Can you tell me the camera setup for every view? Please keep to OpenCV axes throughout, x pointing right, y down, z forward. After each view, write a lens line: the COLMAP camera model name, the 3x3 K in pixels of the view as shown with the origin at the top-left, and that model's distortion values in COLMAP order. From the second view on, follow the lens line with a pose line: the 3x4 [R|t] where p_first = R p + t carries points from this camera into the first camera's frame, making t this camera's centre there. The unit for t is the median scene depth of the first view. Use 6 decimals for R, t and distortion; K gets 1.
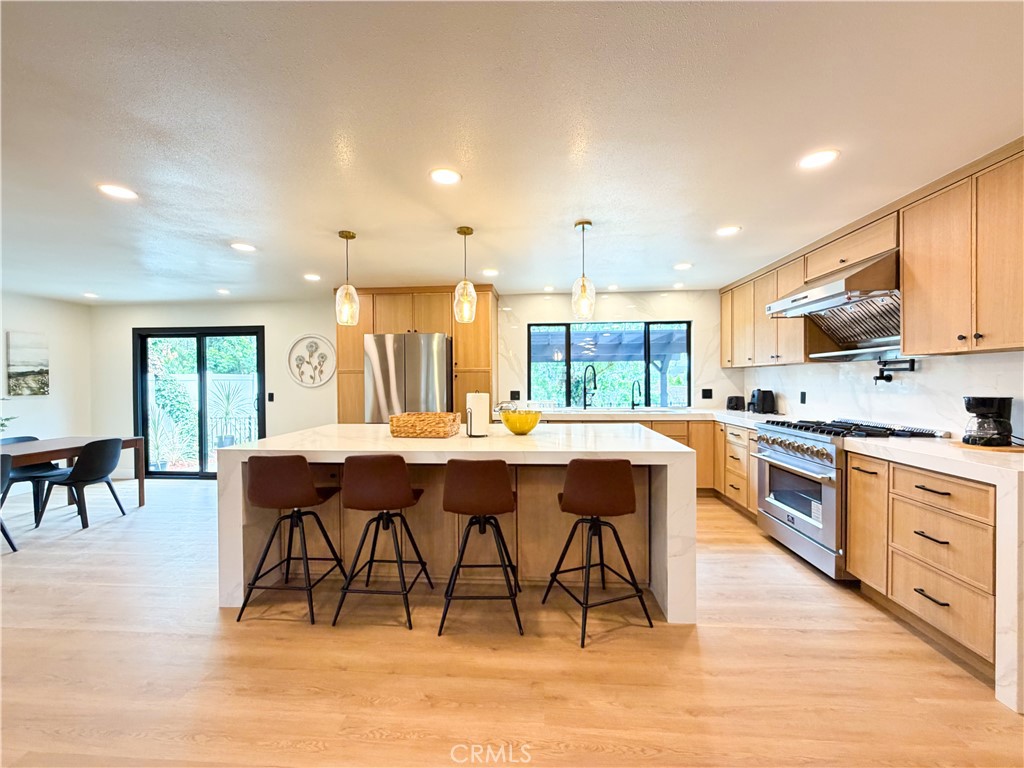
lens RADIAL K [[407.3, 0, 507.4], [0, 407.3, 383.9], [0, 0, 1]] dist [-0.001858, -0.000291]
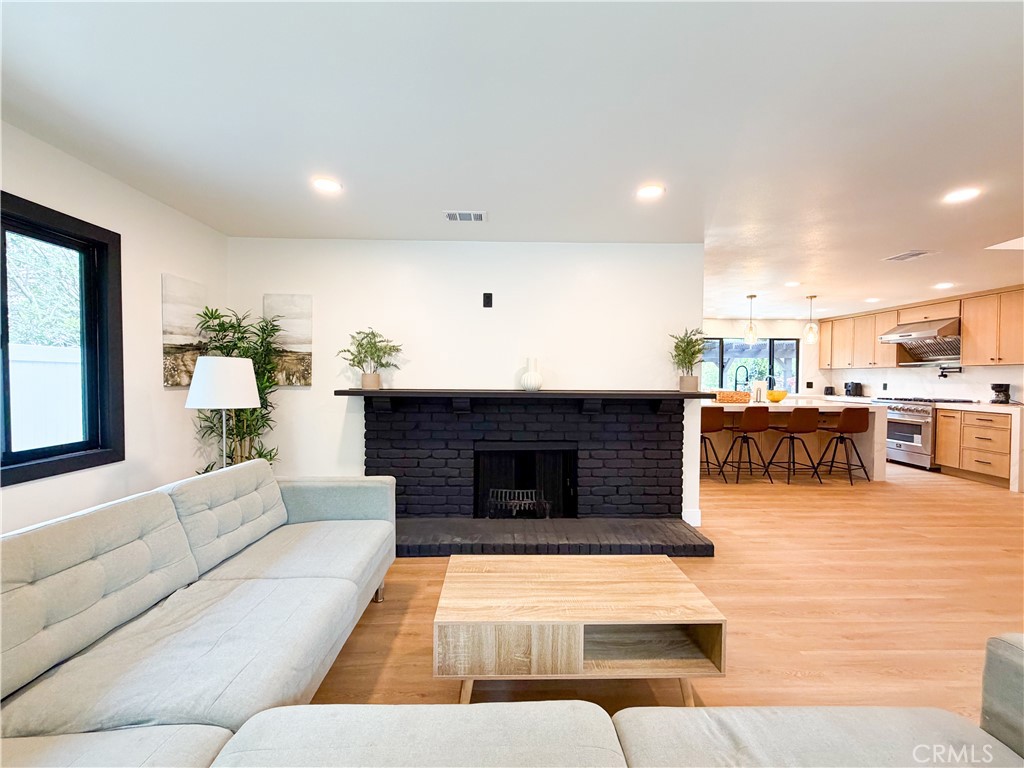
lens RADIAL K [[415.7, 0, 512.0], [0, 415.7, 384.0], [0, 0, 1]] dist [-0.001035, -0.000079]
pose [[0.994822, 0.012335, 0.100886, -1.651589], [-0.013317, 0.999870, 0.009060, 0.041786], [-0.100761, -0.010357, 0.994857, -0.982620]]
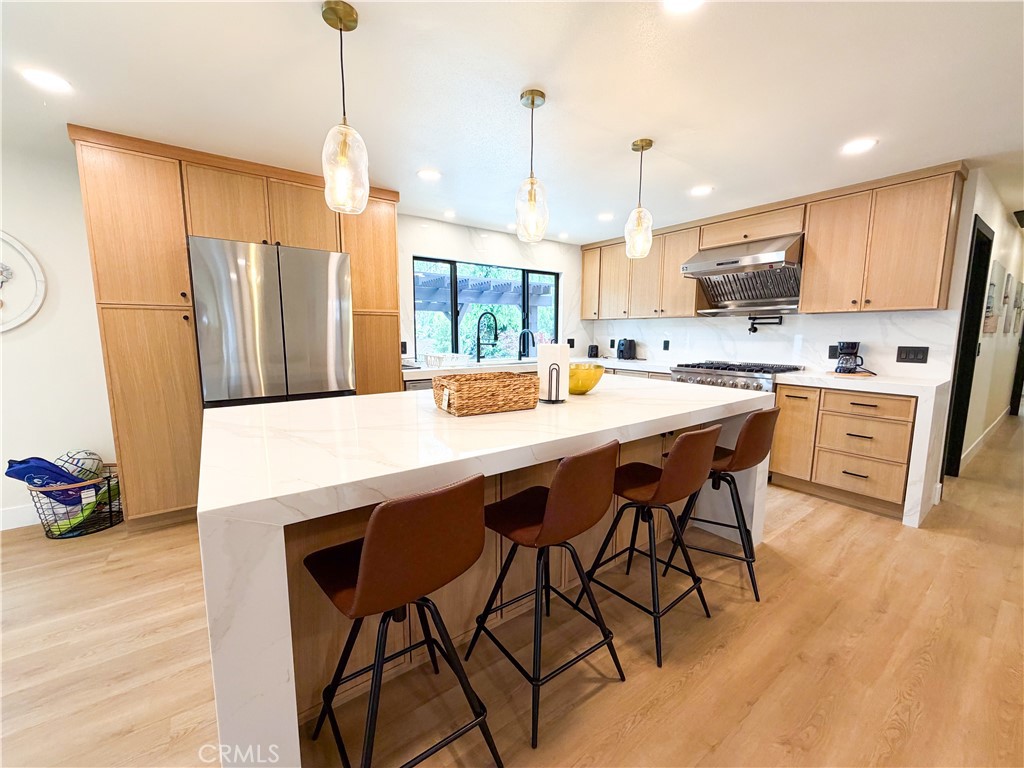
lens RADIAL K [[407.3, 0, 507.4], [0, 407.3, 383.9], [0, 0, 1]] dist [-0.001858, -0.000291]
pose [[0.762137, -0.073293, 0.643254, -0.693213], [-0.002278, 0.993261, 0.115873, 0.012299], [-0.647412, -0.089776, 0.756834, 0.556120]]
